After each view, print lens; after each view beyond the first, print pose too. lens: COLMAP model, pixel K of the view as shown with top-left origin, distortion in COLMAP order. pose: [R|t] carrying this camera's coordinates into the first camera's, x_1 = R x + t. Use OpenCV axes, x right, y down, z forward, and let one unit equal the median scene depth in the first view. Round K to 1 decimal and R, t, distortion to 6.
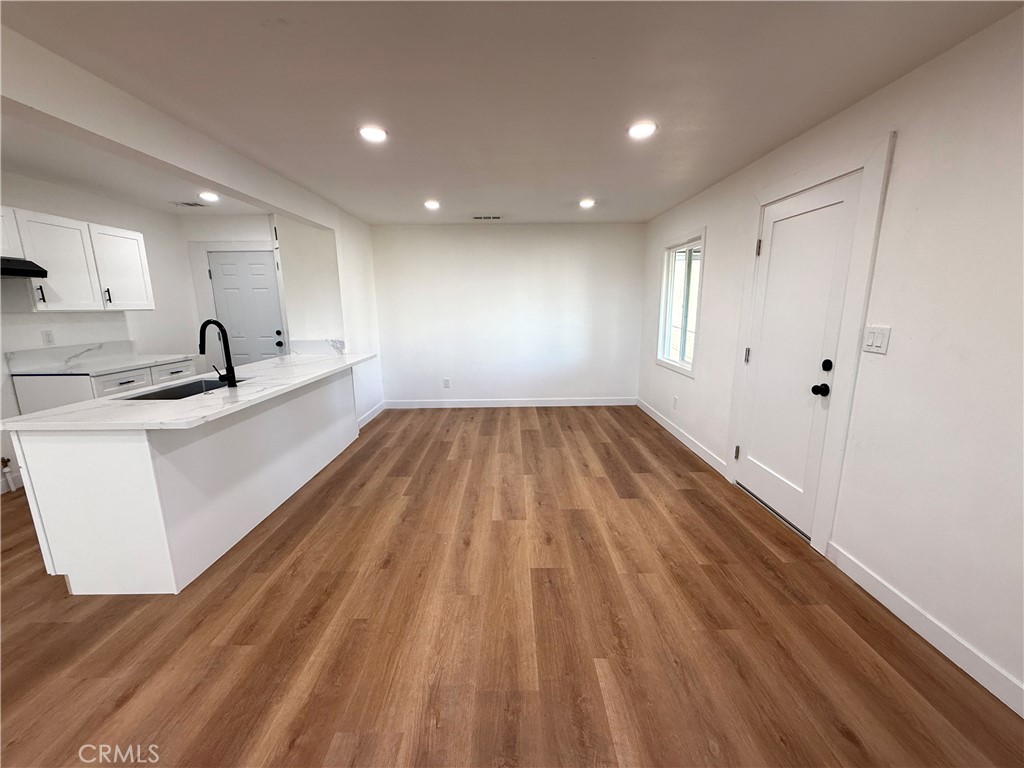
lens RADIAL K [[408.6, 0, 511.7], [0, 408.6, 384.4], [0, 0, 1]] dist [0.002386, -0.001030]
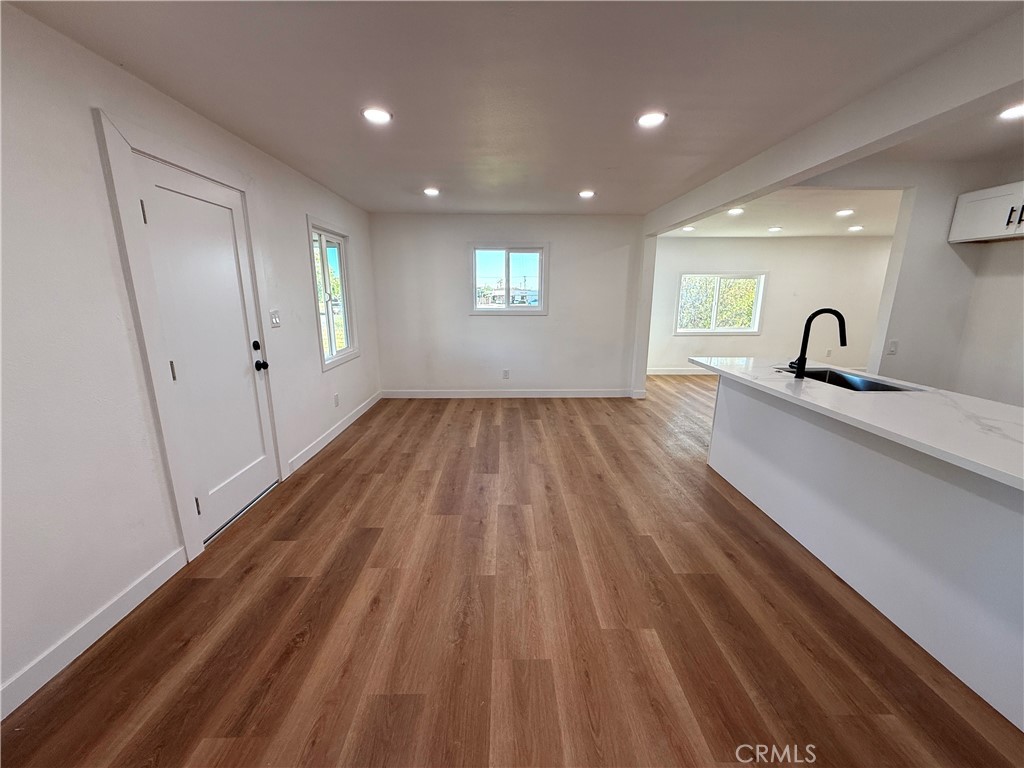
lens RADIAL K [[408.6, 0, 508.4], [0, 408.6, 385.1], [0, 0, 1]] dist [0.002386, -0.001030]
pose [[-0.999957, 0.007543, -0.005330, 0.012003], [0.004751, 0.914973, 0.403487, -0.324271], [0.007920, 0.403445, -0.914970, 1.640714]]
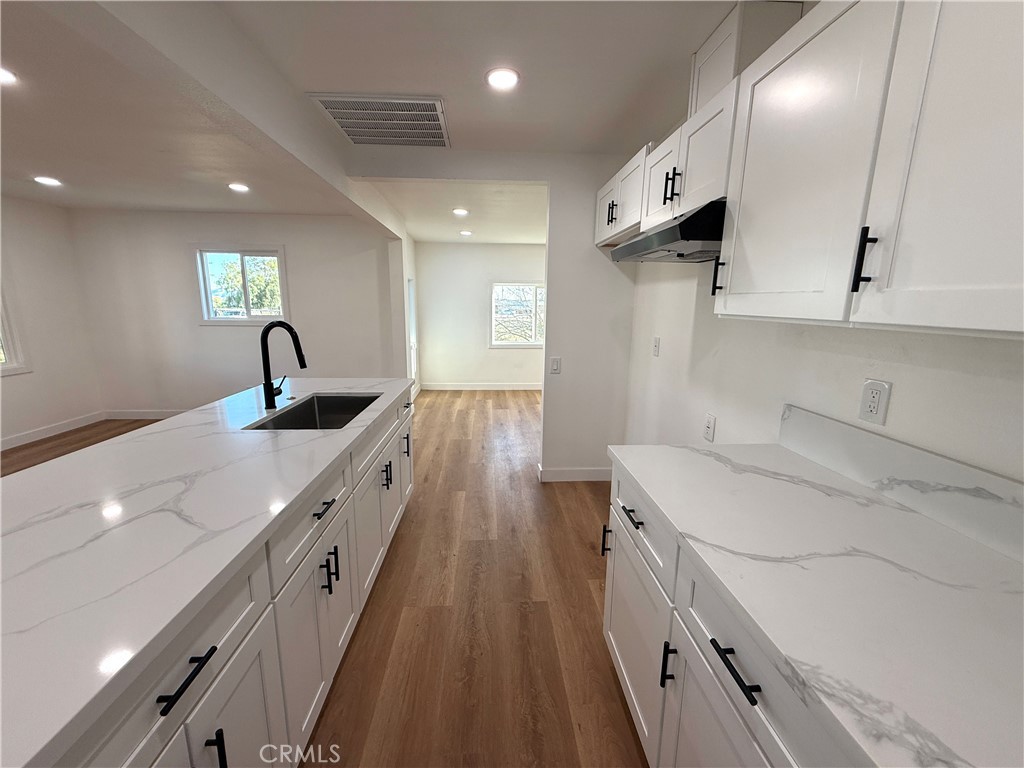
lens RADIAL K [[408.6, 0, 511.1], [0, 408.6, 382.4], [0, 0, 1]] dist [0.002386, -0.001030]
pose [[-0.998831, 0.007683, -0.047728, -0.949262], [-0.010834, 0.926600, 0.375892, -0.288642], [0.047113, 0.375969, -0.925434, 1.490146]]
